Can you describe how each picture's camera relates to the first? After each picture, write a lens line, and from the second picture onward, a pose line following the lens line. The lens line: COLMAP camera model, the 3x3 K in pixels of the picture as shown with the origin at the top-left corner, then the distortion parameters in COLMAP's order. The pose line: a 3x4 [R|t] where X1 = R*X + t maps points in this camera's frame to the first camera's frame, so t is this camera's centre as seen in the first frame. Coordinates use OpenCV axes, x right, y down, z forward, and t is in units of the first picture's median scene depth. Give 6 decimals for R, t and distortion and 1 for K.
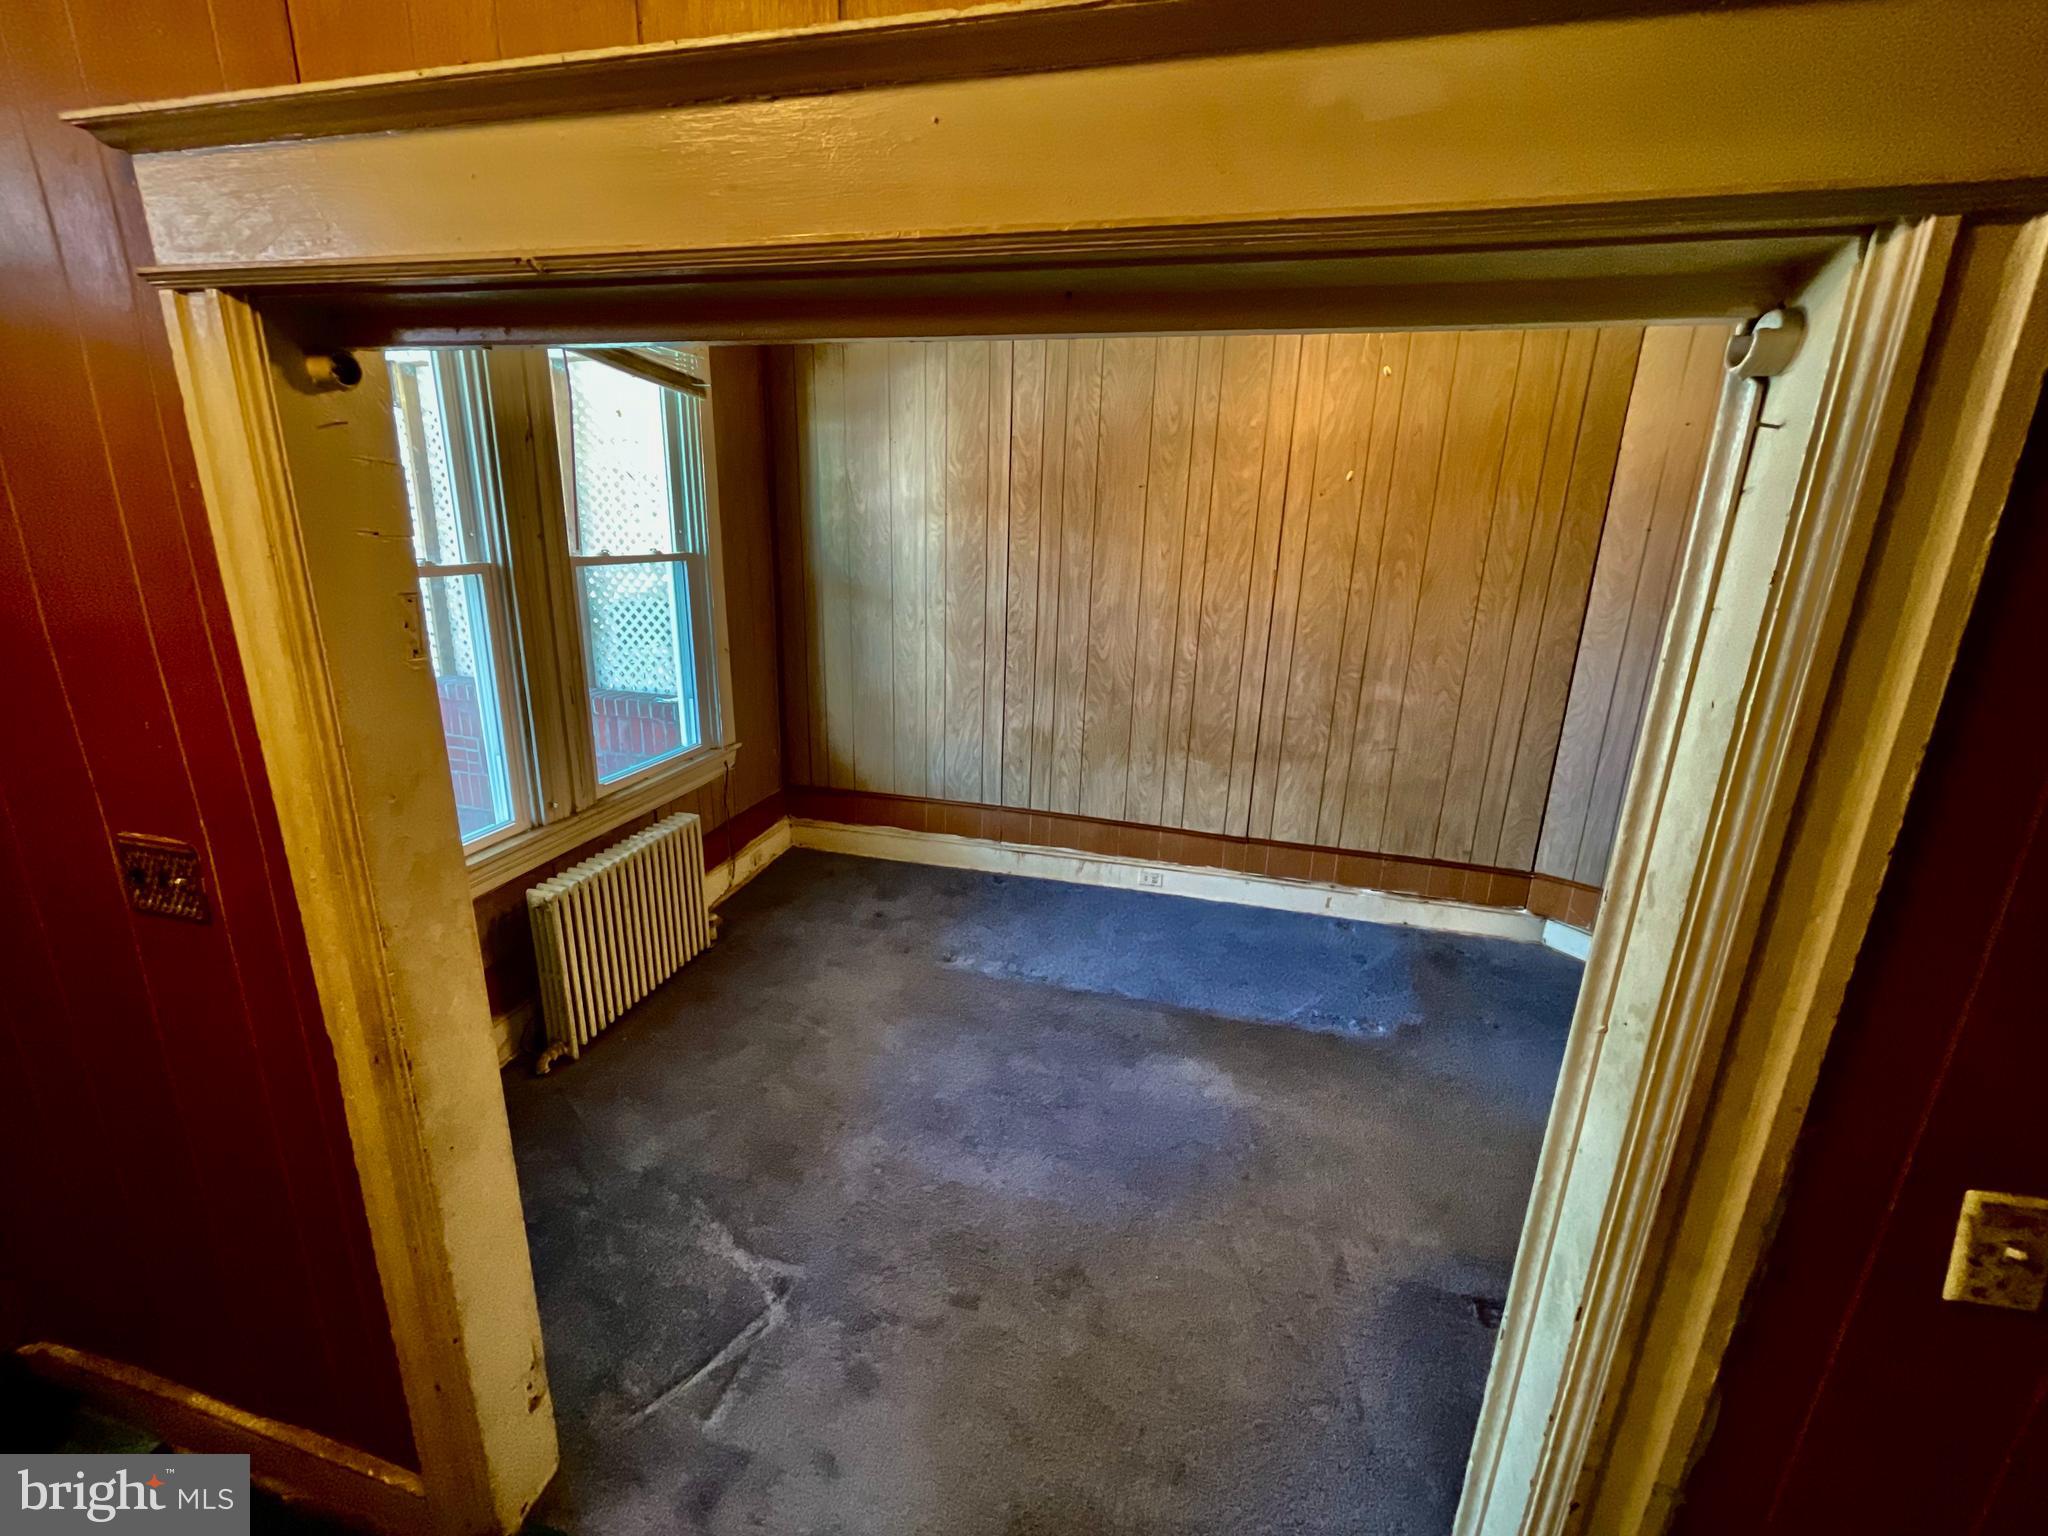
lens RADIAL K [[838.6, 0, 1027.6], [0, 838.6, 758.6], [0, 0, 1]] dist [0.002215, -0.000090]
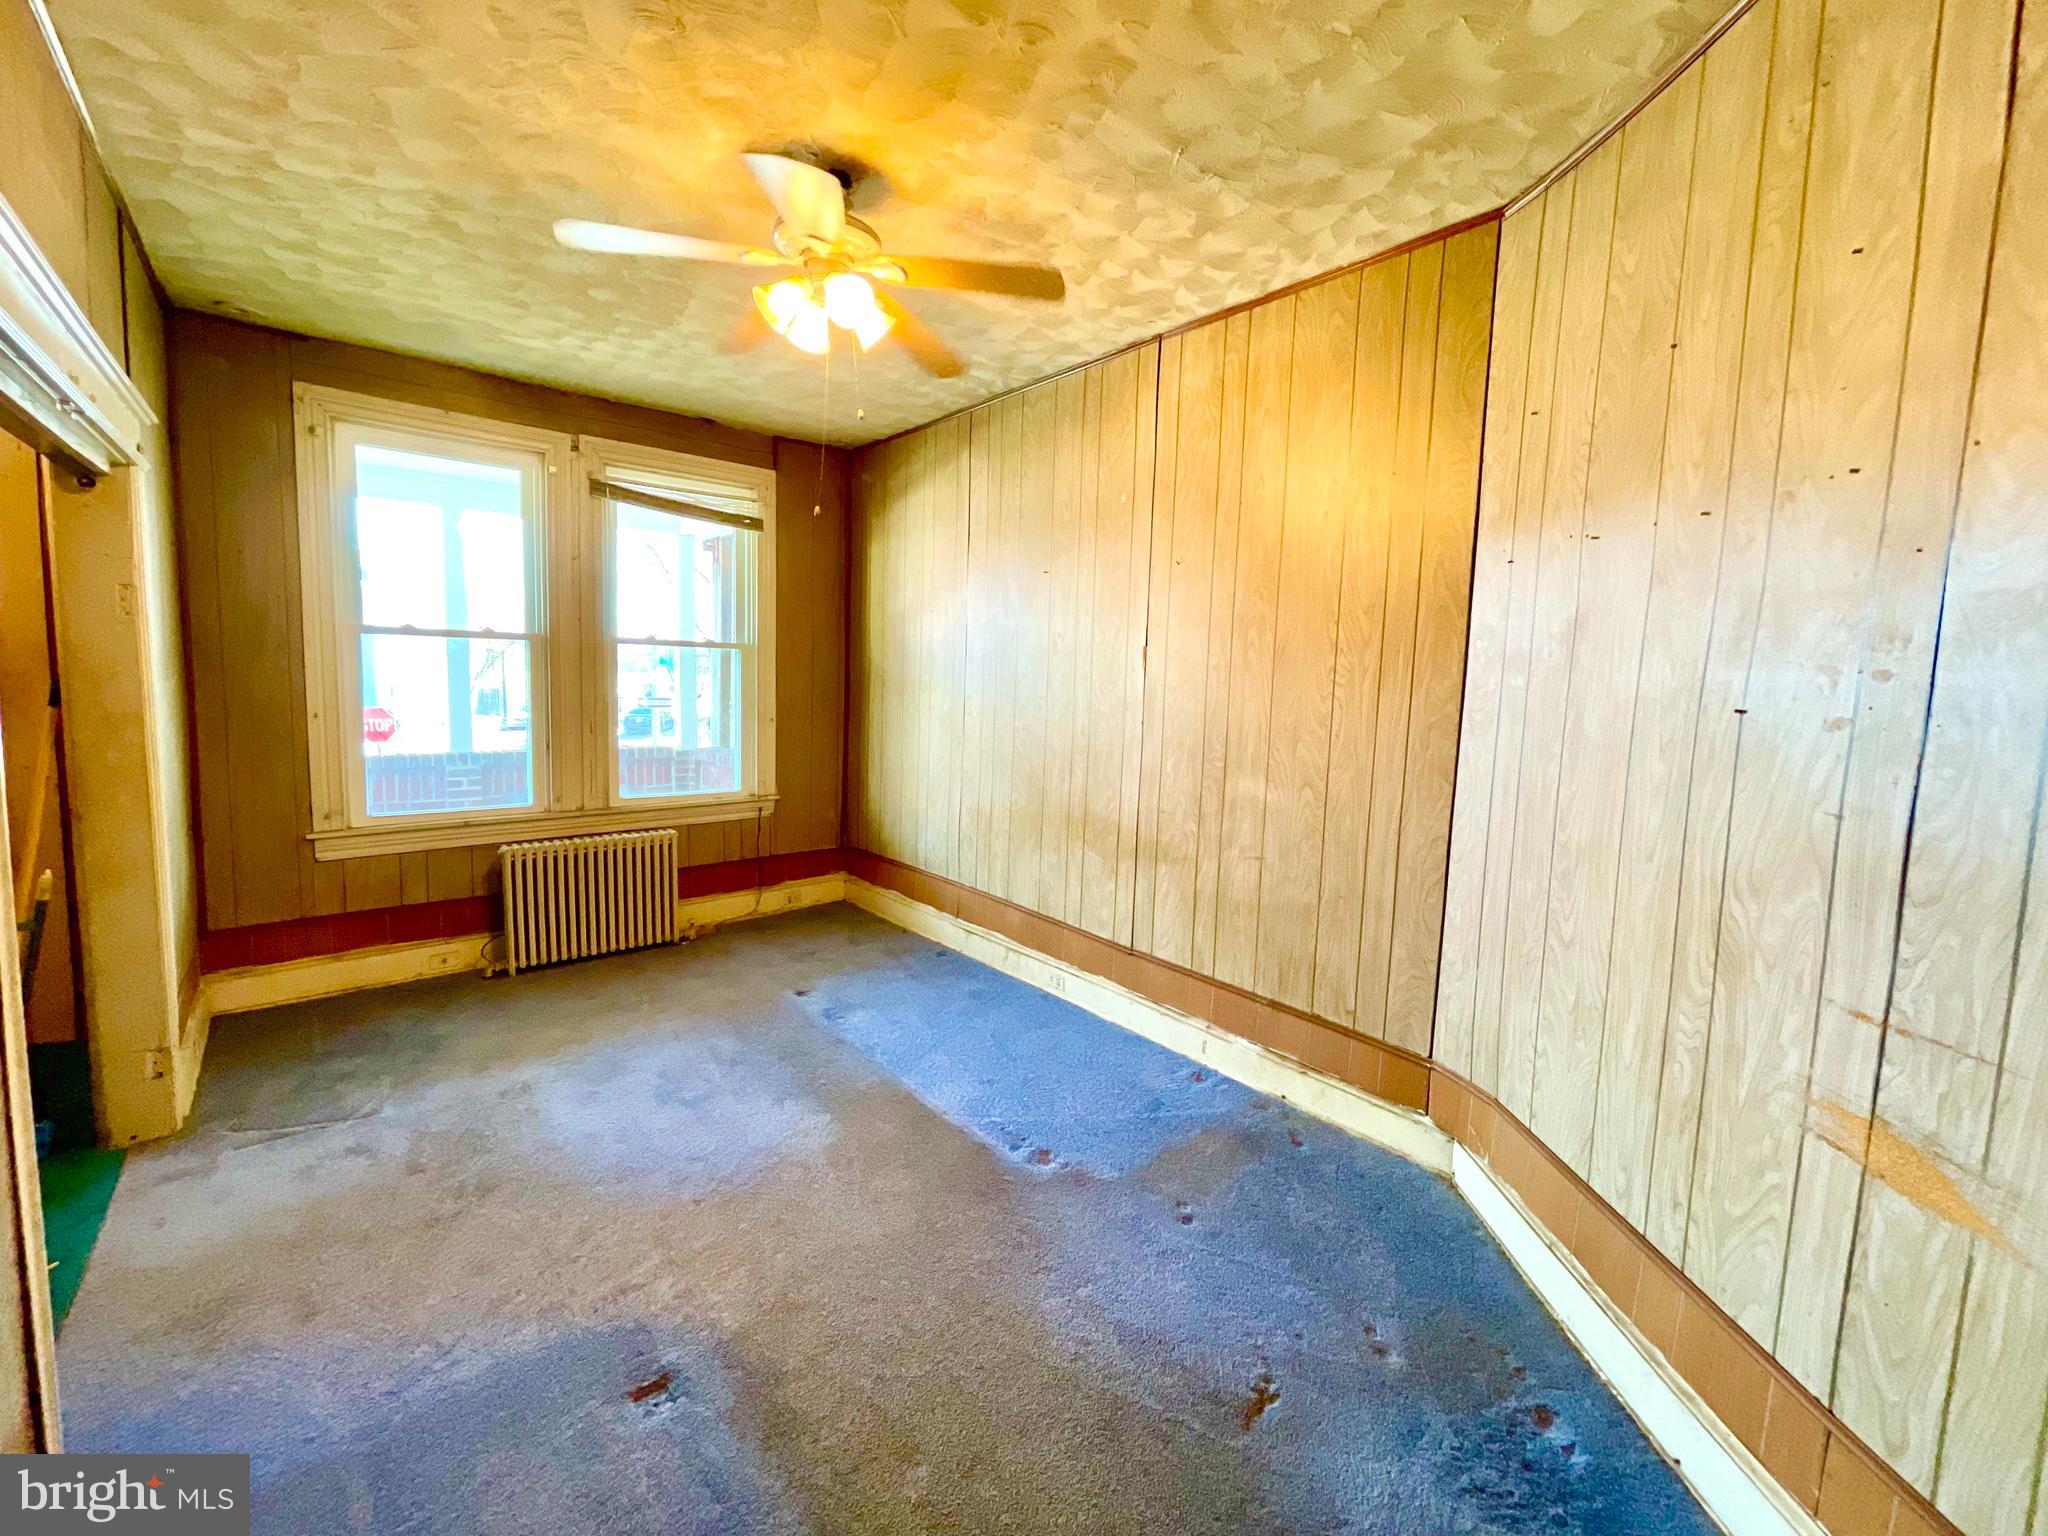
lens RADIAL K [[838.6, 0, 1024.4], [0, 838.6, 763.4], [0, 0, 1]] dist [0.002215, -0.000090]
pose [[0.813320, 0.056467, -0.579069, 0.687741], [-0.166733, 0.976156, -0.138994, 0.047706], [0.557414, 0.209596, 0.803343, 0.202710]]
